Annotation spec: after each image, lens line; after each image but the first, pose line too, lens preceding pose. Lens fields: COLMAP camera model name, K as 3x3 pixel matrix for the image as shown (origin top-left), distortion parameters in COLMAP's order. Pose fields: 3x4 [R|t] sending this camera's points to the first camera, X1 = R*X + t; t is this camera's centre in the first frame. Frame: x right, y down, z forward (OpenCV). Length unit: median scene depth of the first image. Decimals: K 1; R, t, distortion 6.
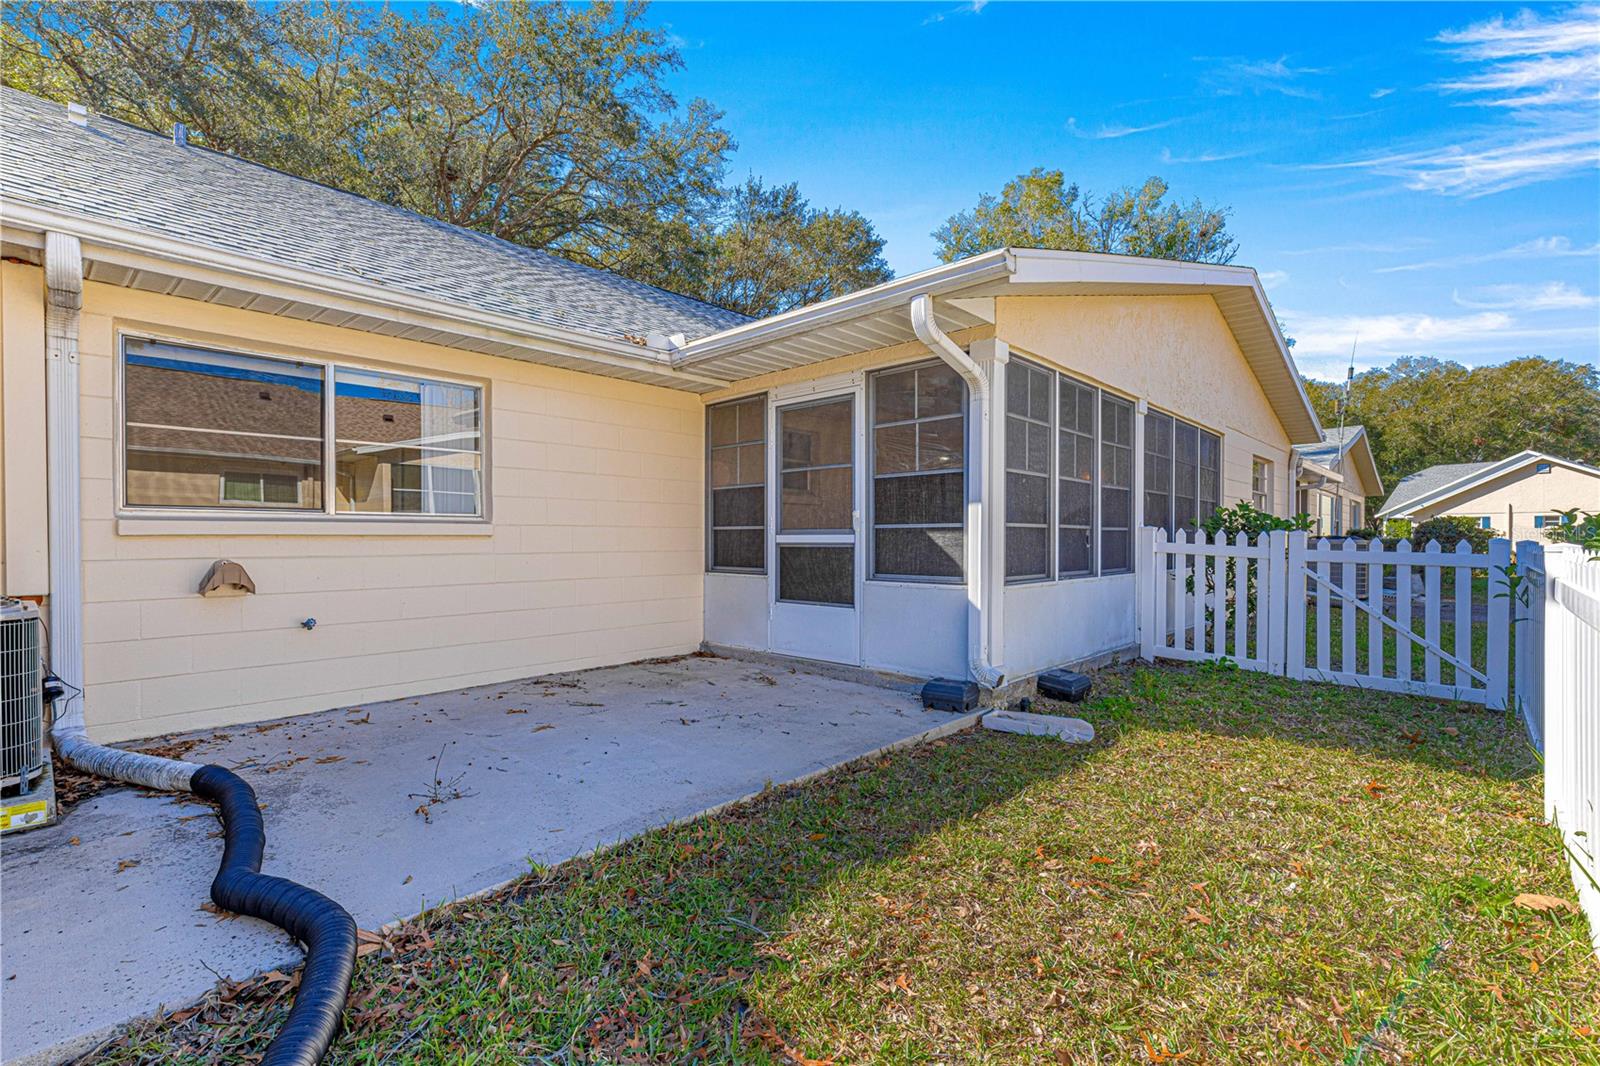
lens RADIAL K [[716.5, 0, 796.2], [0, 716.5, 538.0], [0, 0, 1]] dist [0.011494, -0.003041]
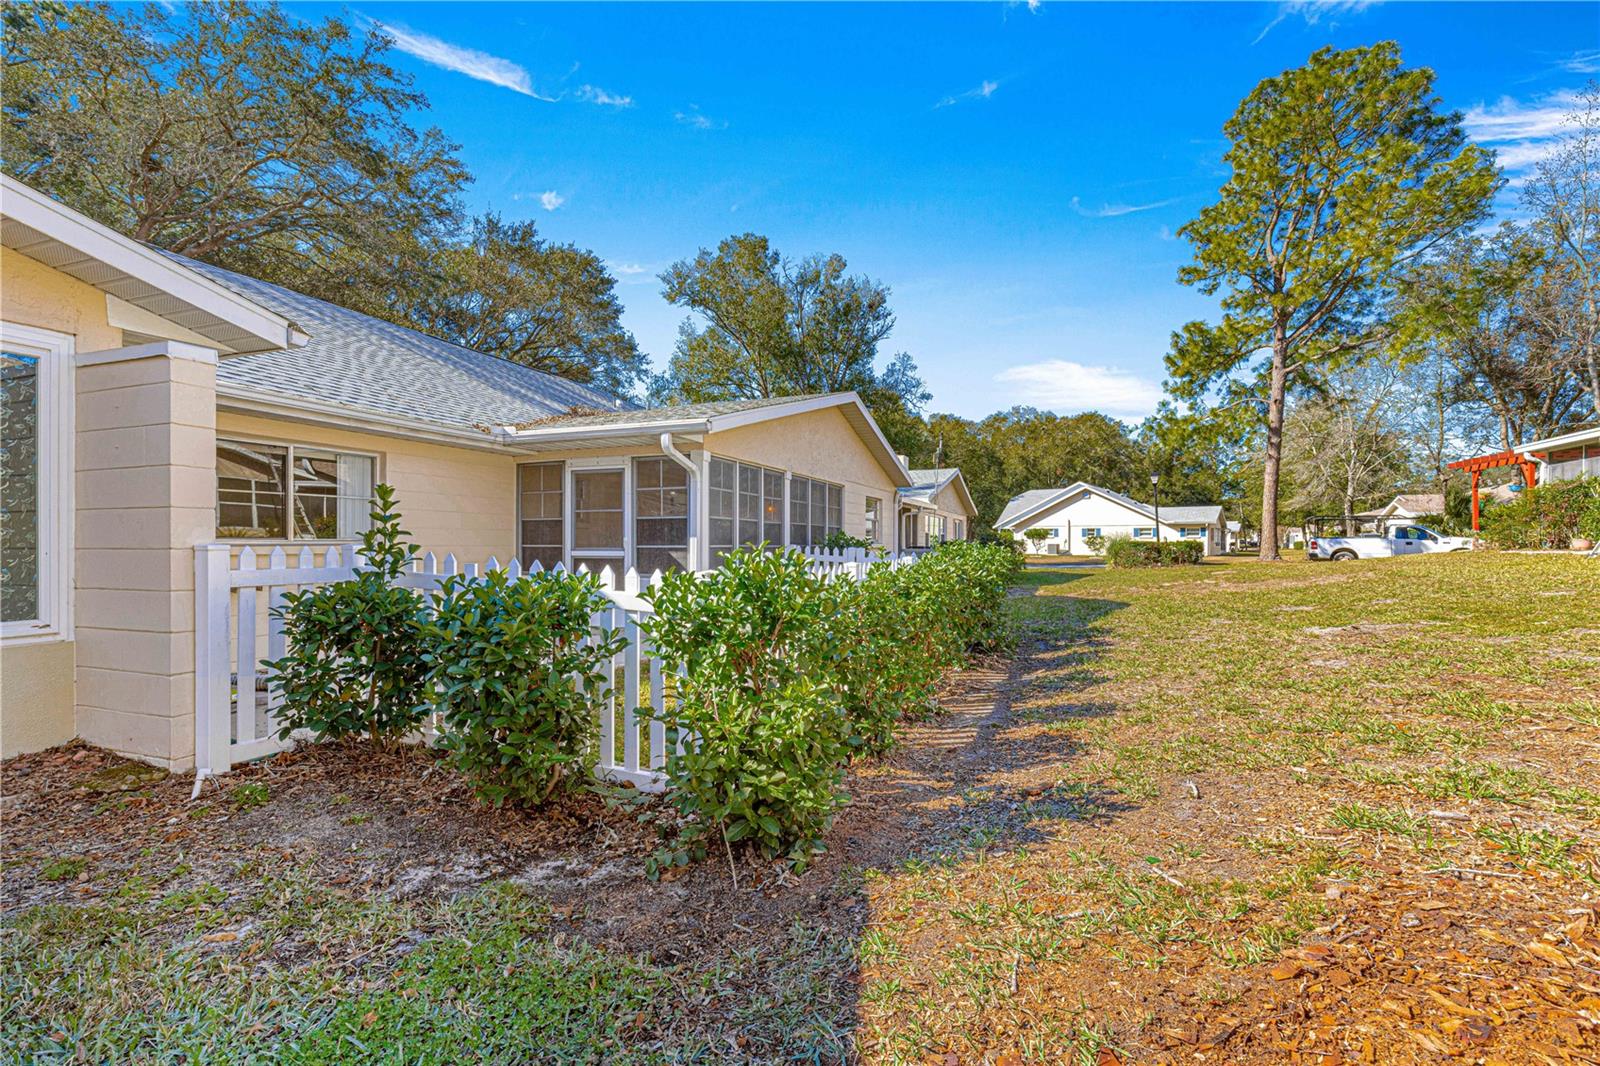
lens RADIAL K [[716.5, 0, 796.6], [0, 716.5, 539.2], [0, 0, 1]] dist [0.011494, -0.003041]
pose [[0.927044, 0.002130, 0.374946, -0.039790], [-0.000331, 0.999988, -0.004863, -0.005750], [-0.374952, 0.004384, 0.927034, -0.164759]]
